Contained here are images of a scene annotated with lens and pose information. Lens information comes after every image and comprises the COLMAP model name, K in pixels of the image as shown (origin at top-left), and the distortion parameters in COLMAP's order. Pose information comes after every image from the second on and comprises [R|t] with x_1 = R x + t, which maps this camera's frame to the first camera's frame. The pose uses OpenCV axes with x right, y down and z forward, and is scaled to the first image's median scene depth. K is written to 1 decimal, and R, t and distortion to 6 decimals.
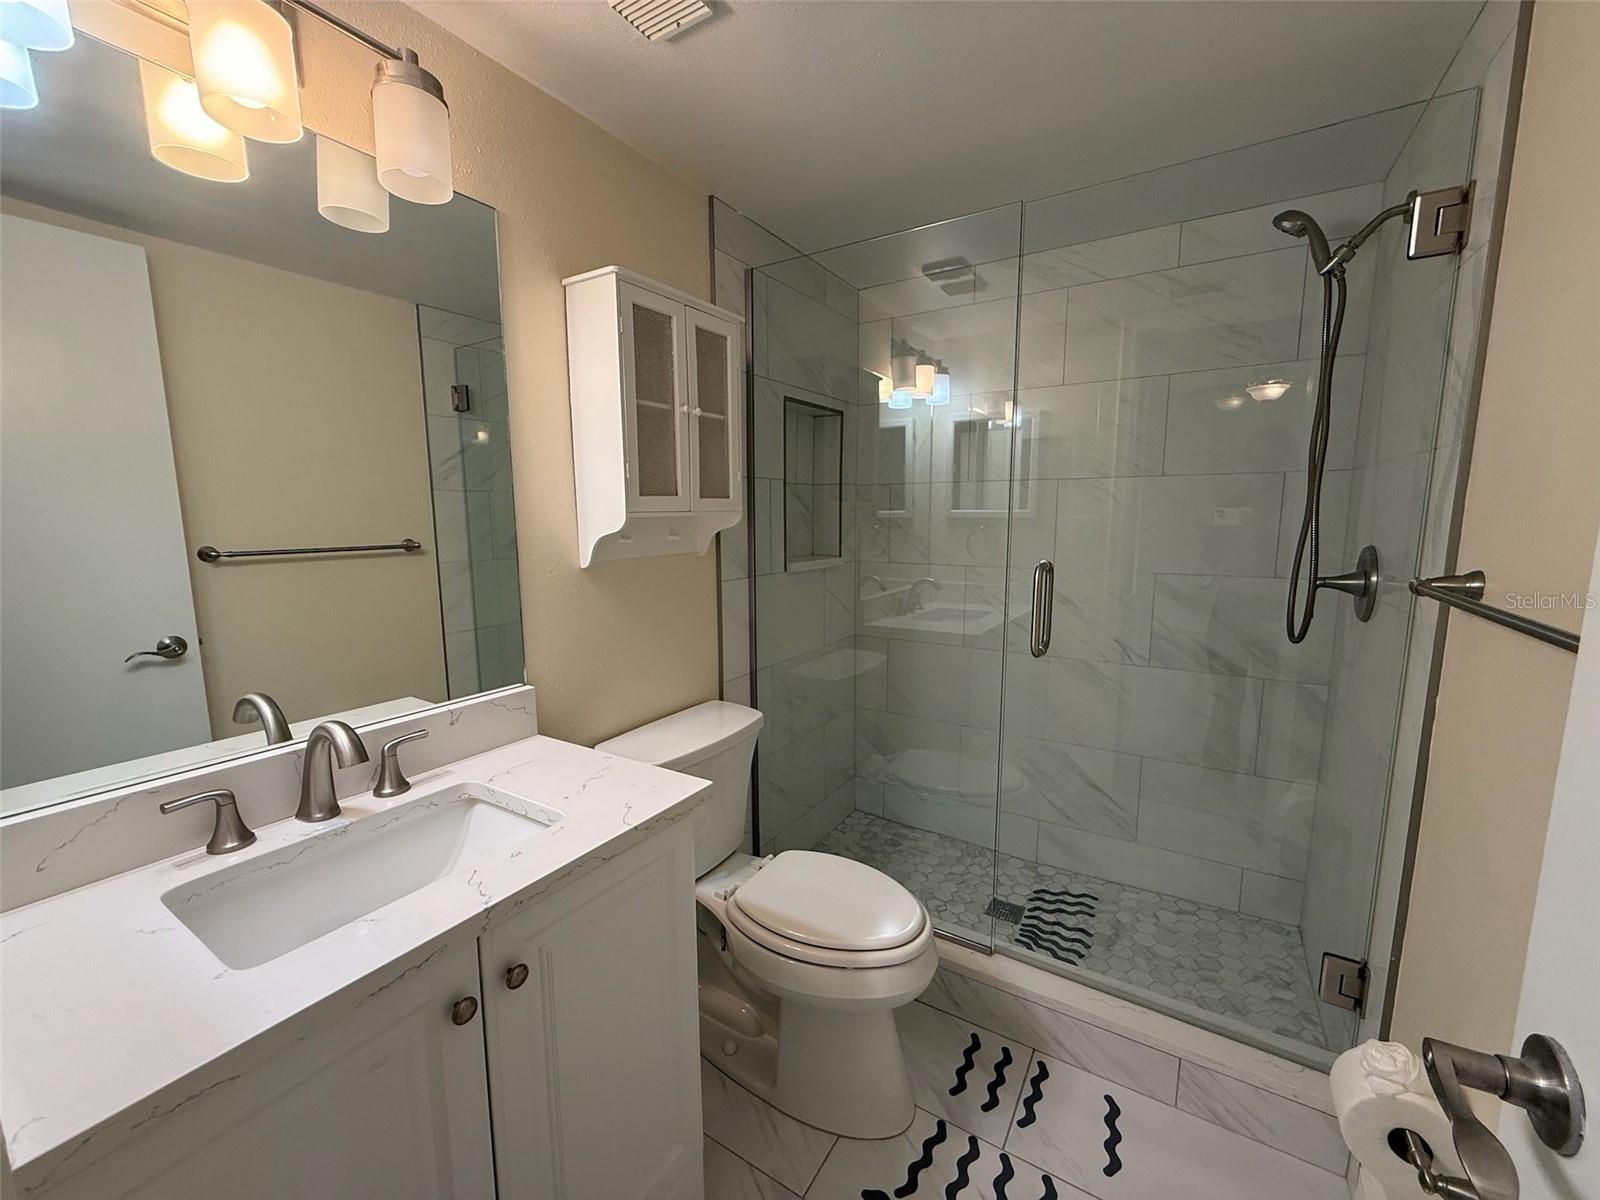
lens RADIAL K [[637.5, 0, 794.2], [0, 637.5, 602.4], [0, 0, 1]] dist [0.001203, -0.000098]
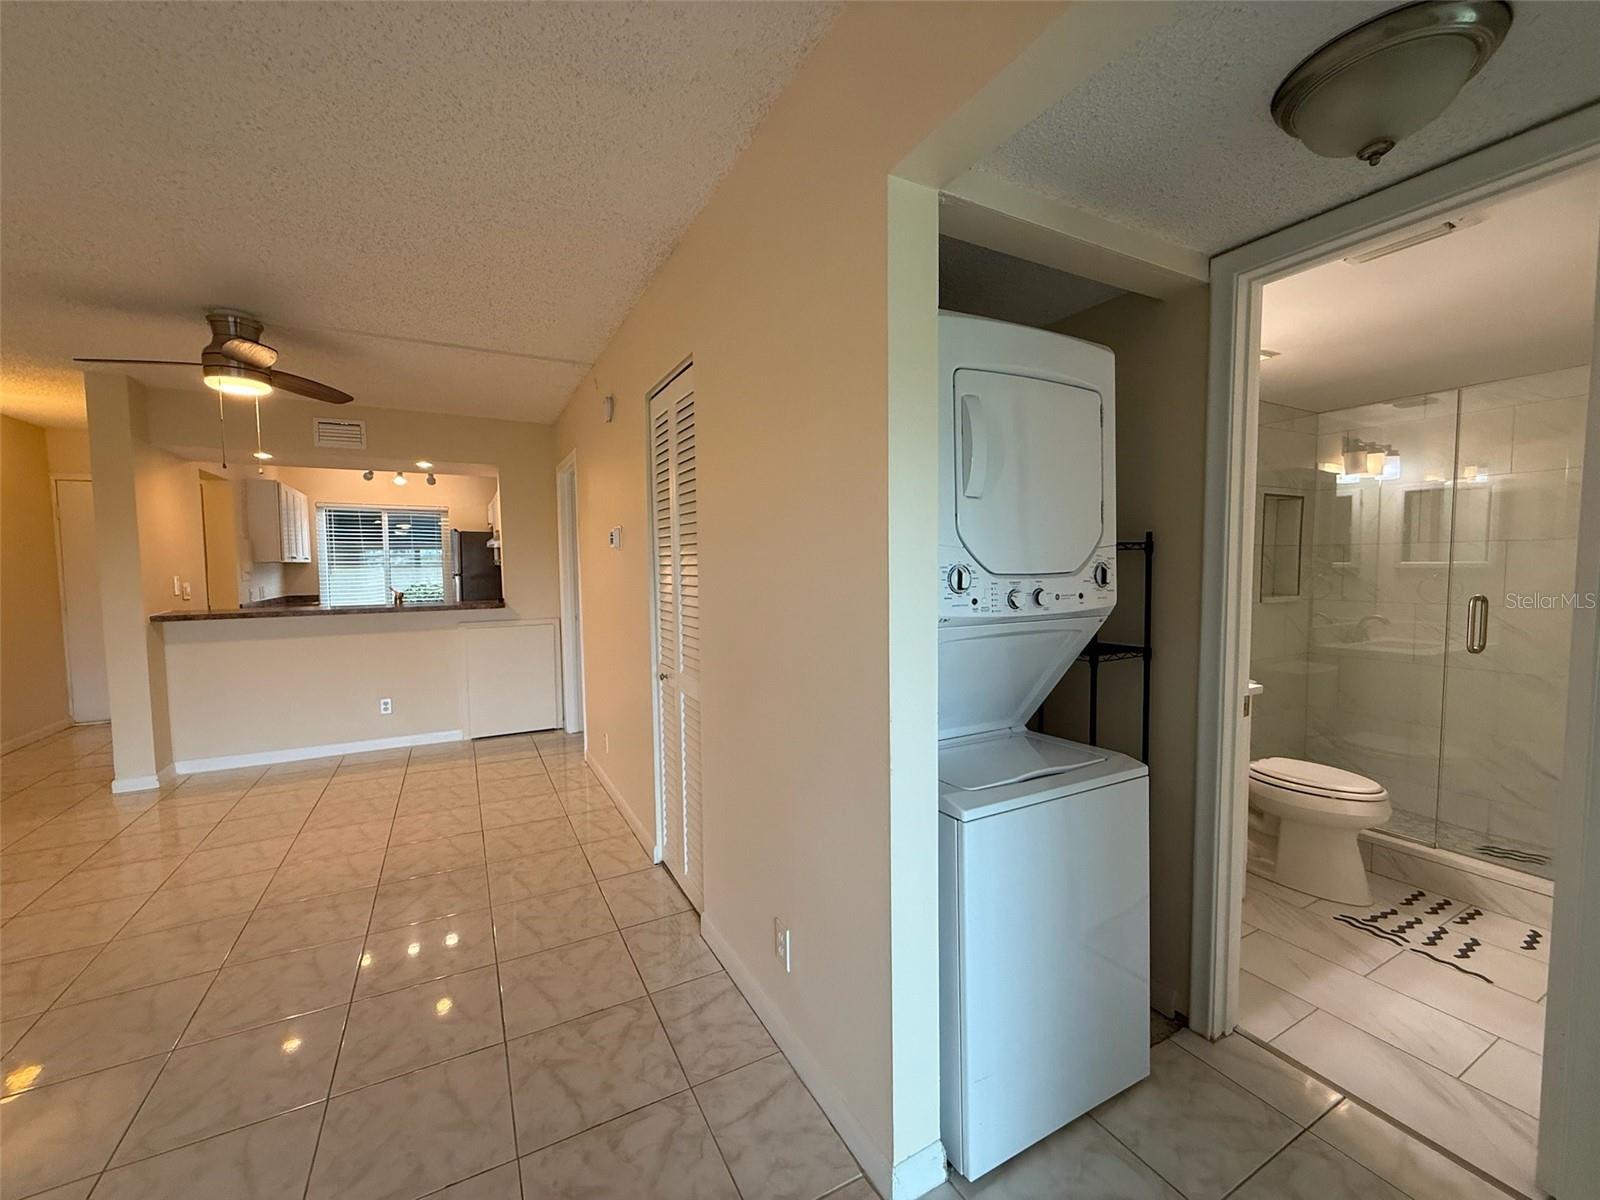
lens RADIAL K [[637.5, 0, 794.2], [0, 637.5, 602.4], [0, 0, 1]] dist [0.001203, -0.000098]
pose [[0.870757, 0.026841, -0.490980, -0.198524], [-0.063509, 0.996285, -0.058168, 0.095061], [0.487595, 0.081832, 0.869227, -0.759459]]
